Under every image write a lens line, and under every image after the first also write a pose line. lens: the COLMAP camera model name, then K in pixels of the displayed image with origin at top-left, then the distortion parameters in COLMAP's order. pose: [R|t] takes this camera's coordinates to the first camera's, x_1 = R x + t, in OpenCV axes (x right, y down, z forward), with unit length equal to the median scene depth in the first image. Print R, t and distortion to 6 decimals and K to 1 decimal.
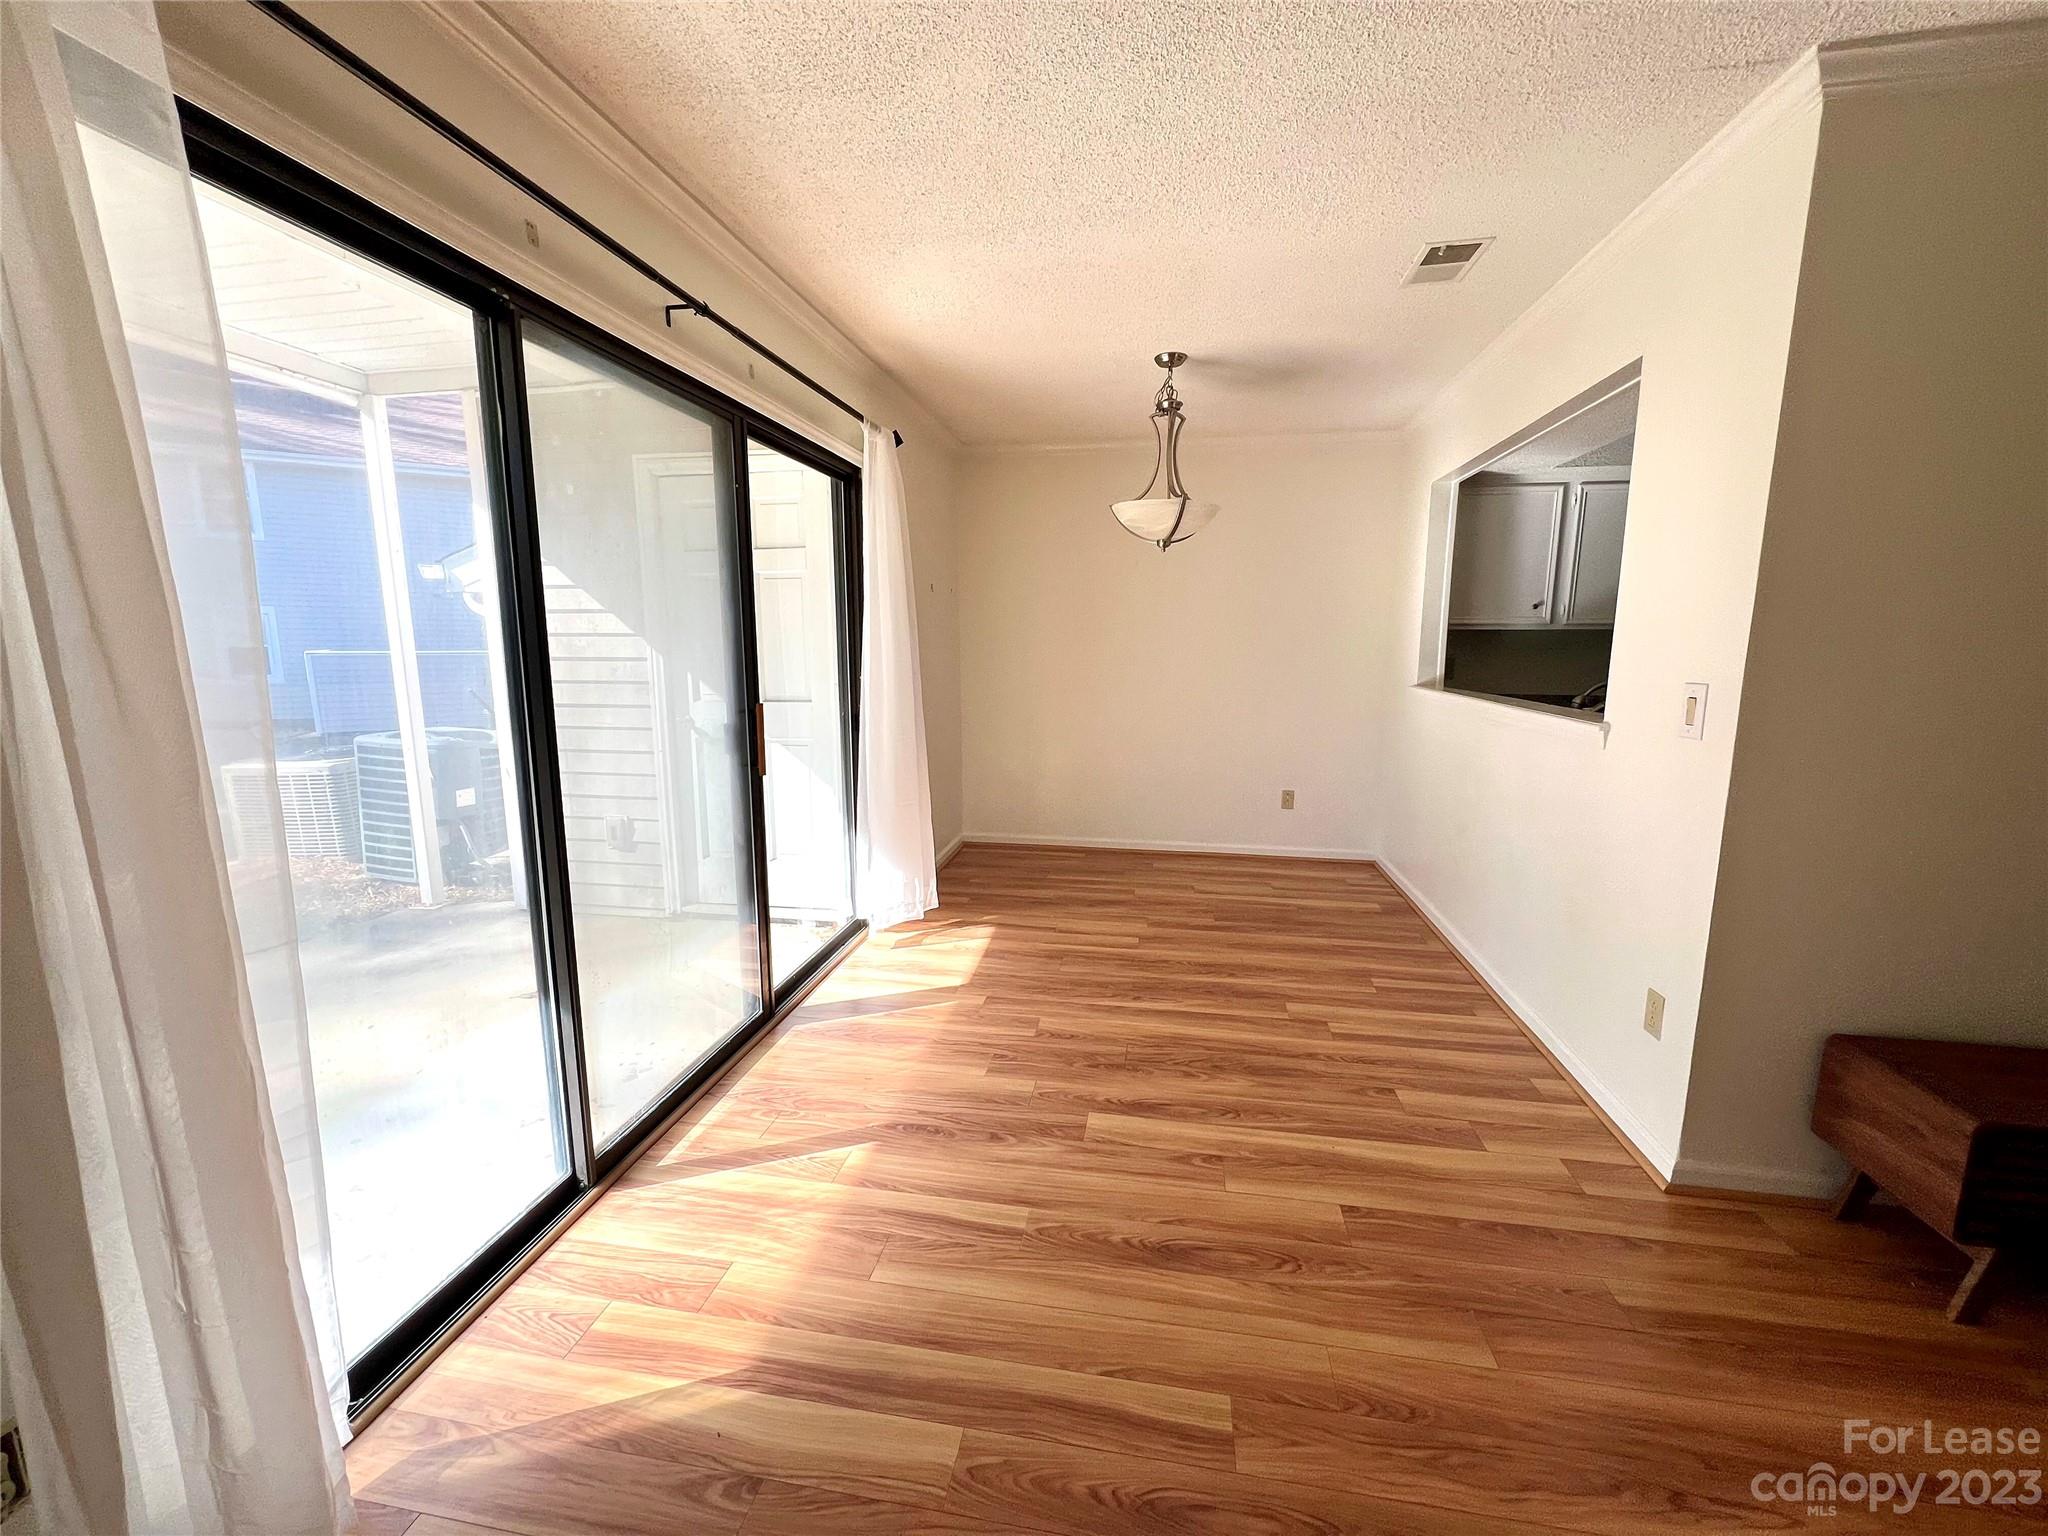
lens RADIAL K [[817.1, 0, 1031.7], [0, 817.1, 772.9], [0, 0, 1]] dist [-0.002160, 0.000534]
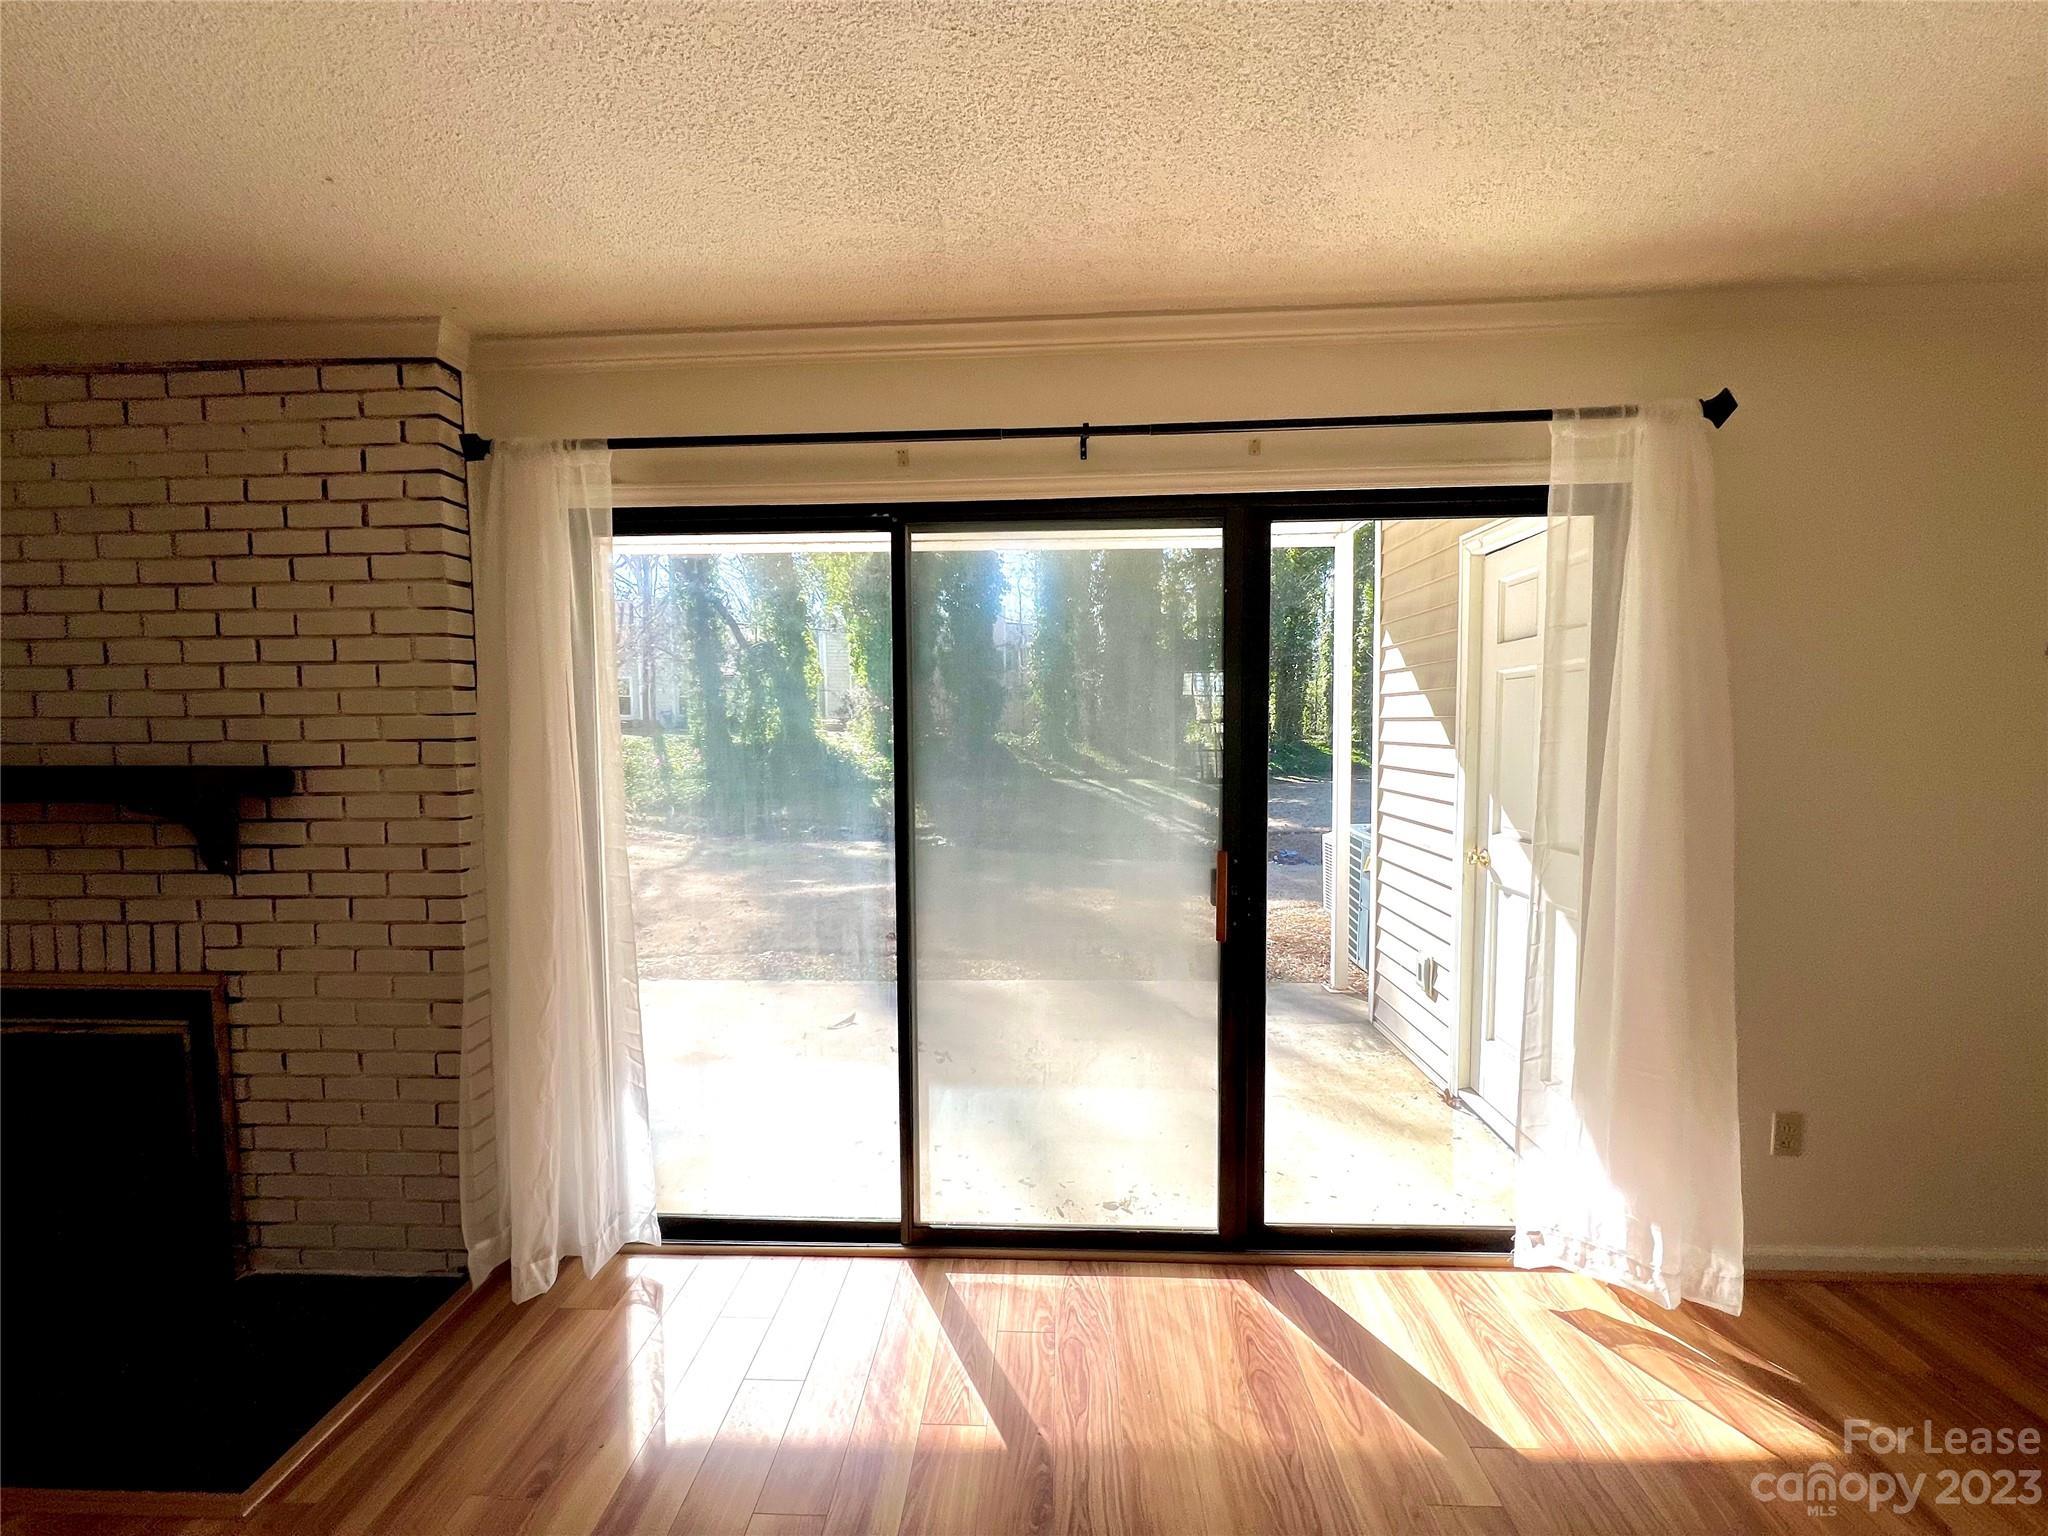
lens RADIAL K [[817.1, 0, 1030.0], [0, 817.1, 770.8], [0, 0, 1]] dist [-0.002160, 0.000534]
pose [[0.123942, 0.056564, -0.990676, 0.356794], [-0.150700, 0.987866, 0.037550, -0.135704], [0.980779, 0.144641, 0.130963, 0.565341]]
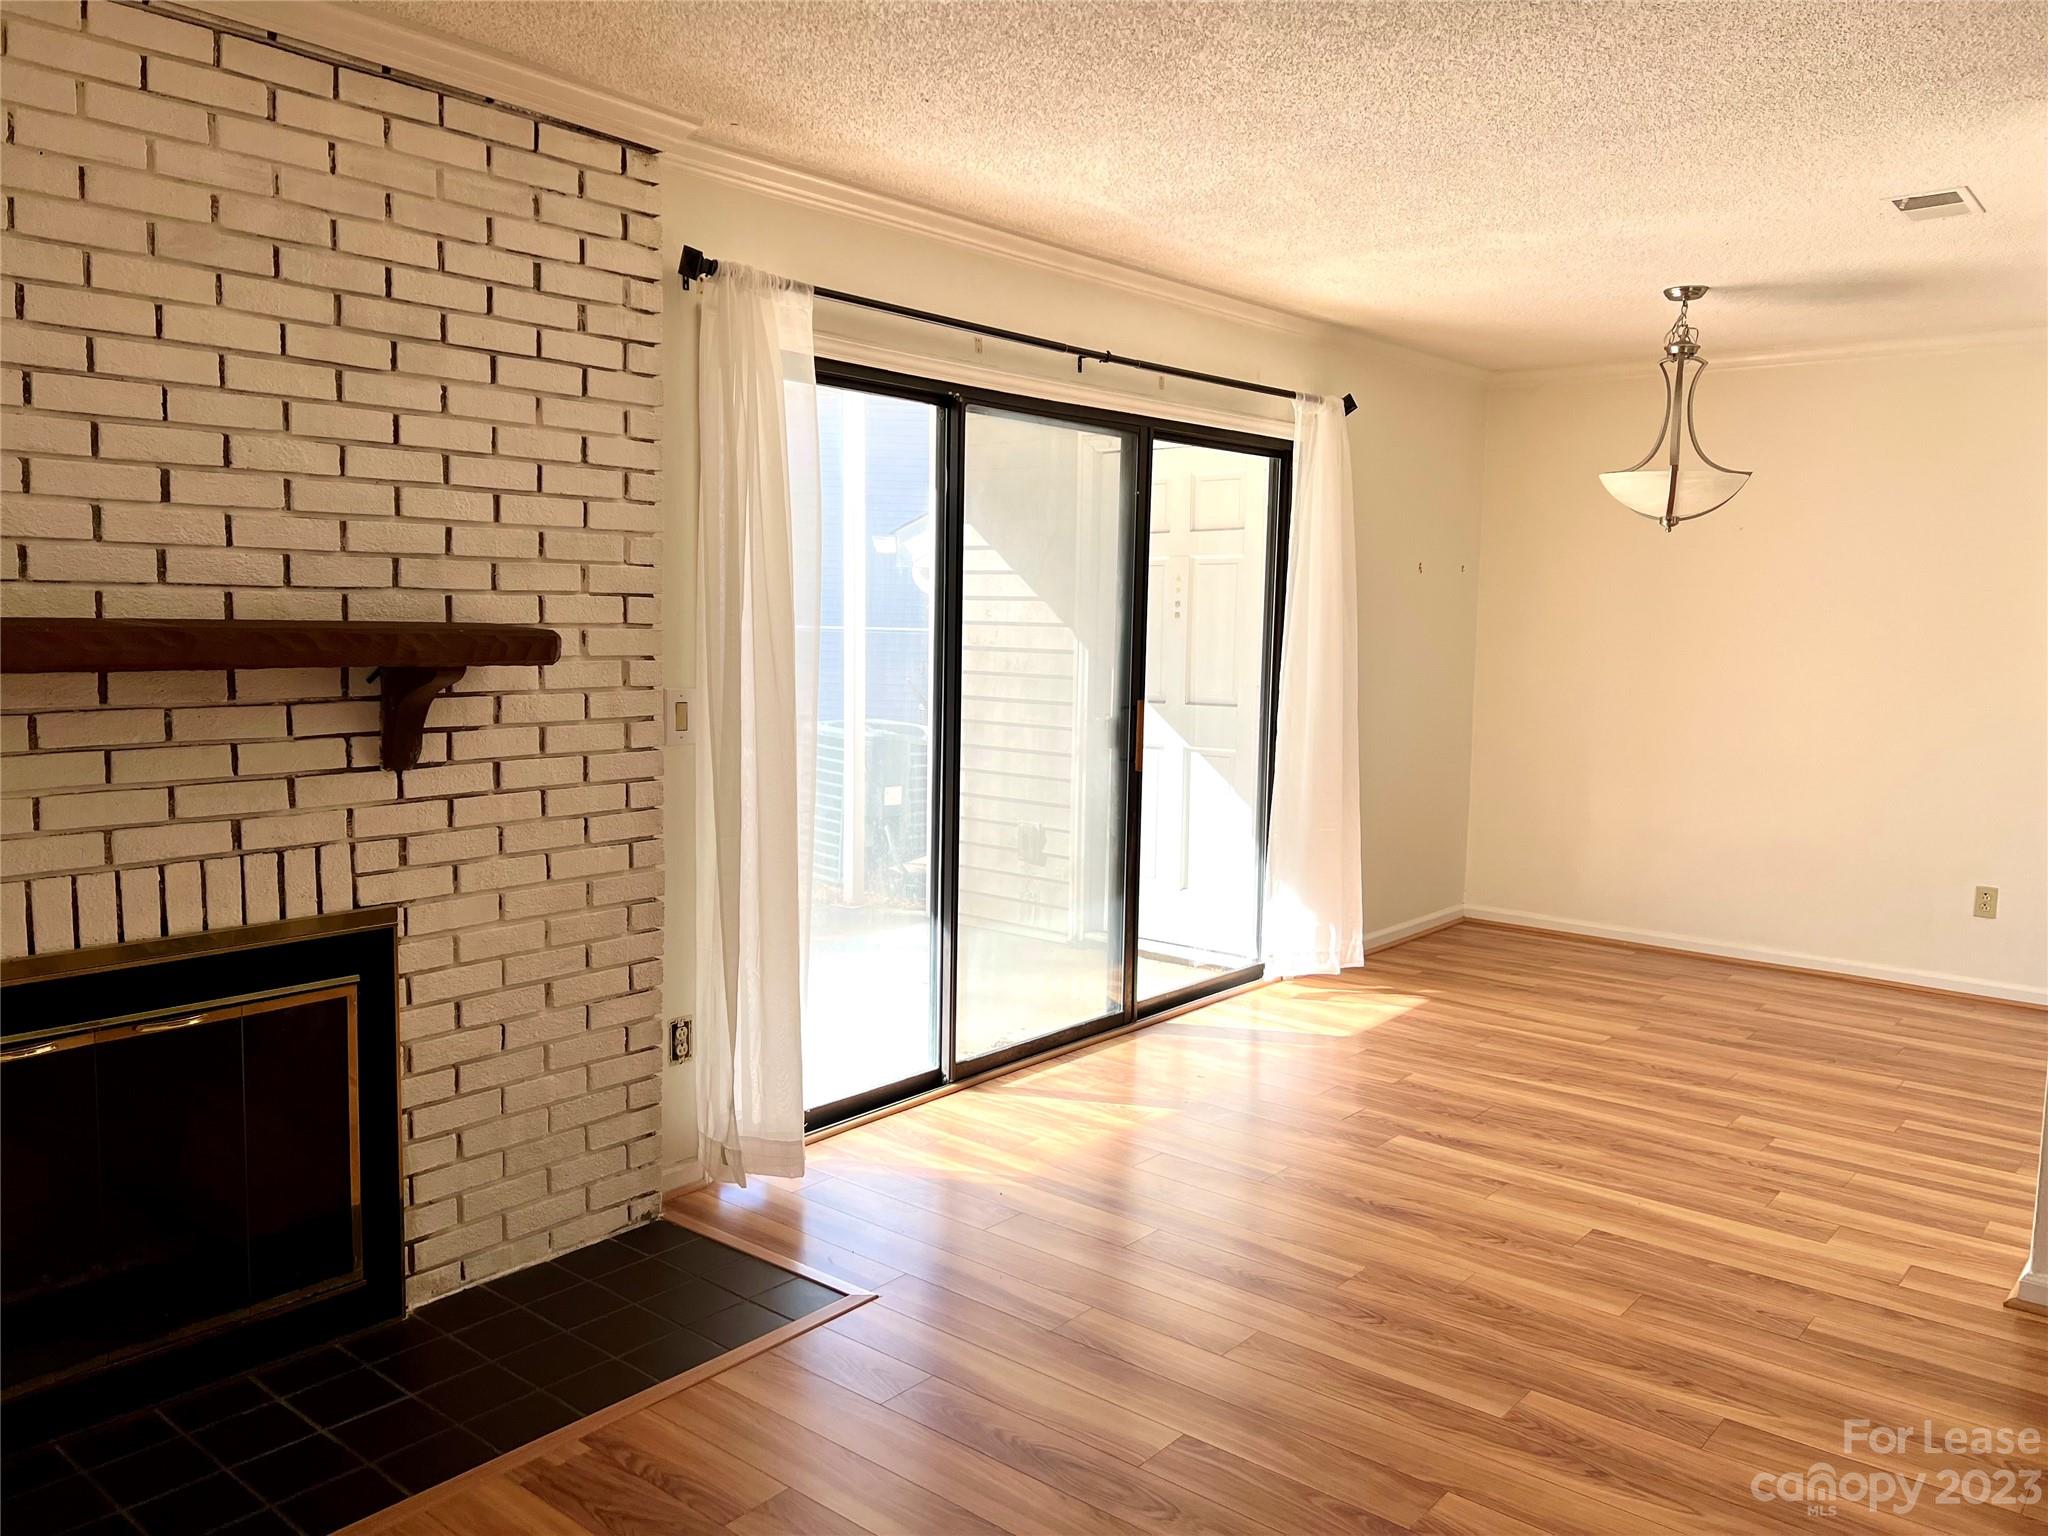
lens RADIAL K [[1539.0, 0, 1016.7], [0, 1539.0, 763.3], [0, 0, 1]] dist [0.055310, -0.067686]
pose [[0.862445, 0.062781, -0.502243, 0.410832], [-0.095611, 0.994621, -0.039853, 0.069483], [0.497039, 0.082391, 0.863808, -0.600618]]
